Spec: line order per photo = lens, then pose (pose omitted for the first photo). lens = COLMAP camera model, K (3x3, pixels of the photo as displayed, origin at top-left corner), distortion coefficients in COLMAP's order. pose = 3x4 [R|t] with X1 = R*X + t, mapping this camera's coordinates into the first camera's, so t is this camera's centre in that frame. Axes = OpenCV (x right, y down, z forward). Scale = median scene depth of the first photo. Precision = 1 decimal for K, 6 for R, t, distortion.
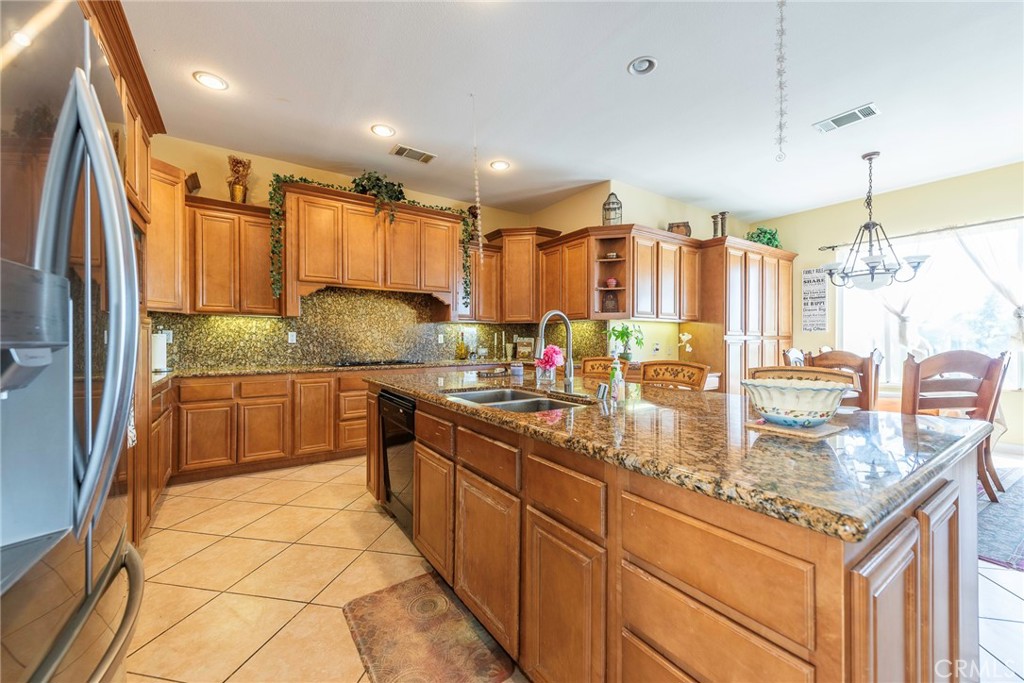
lens RADIAL K [[404.4, 0, 508.7], [0, 404.4, 341.2], [0, 0, 1]] dist [0.006329, -0.000874]
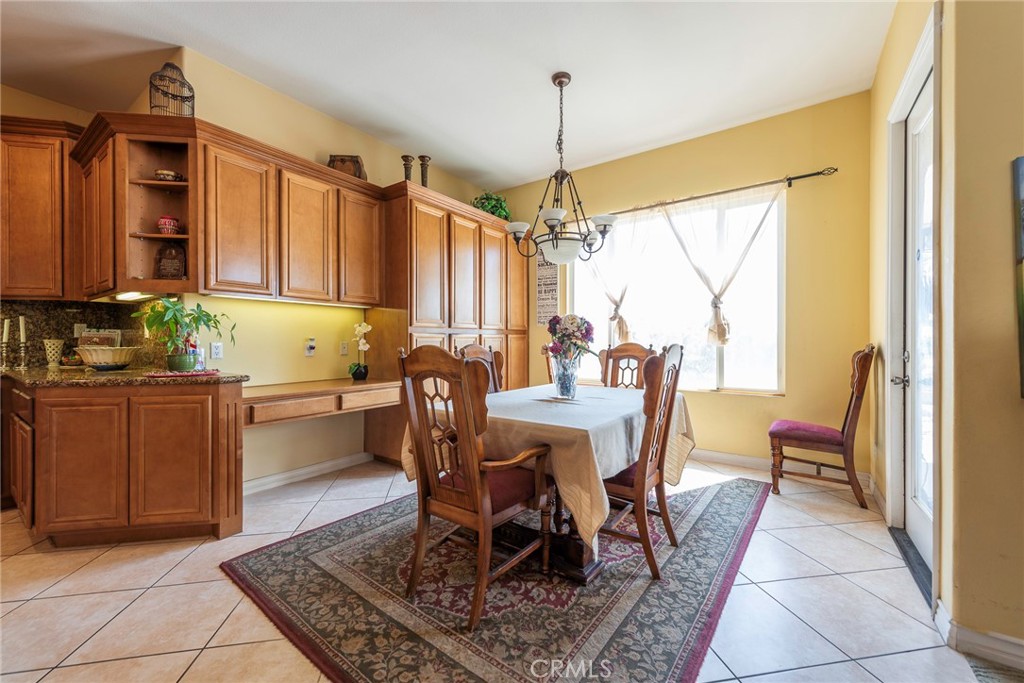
lens RADIAL K [[404.4, 0, 519.2], [0, 404.4, 342.7], [0, 0, 1]] dist [0.006329, -0.000874]
pose [[0.931120, -0.001736, 0.364709, 0.444683], [0.001414, 0.999998, 0.001151, 0.012303], [-0.364711, -0.000556, 0.931121, 0.281247]]
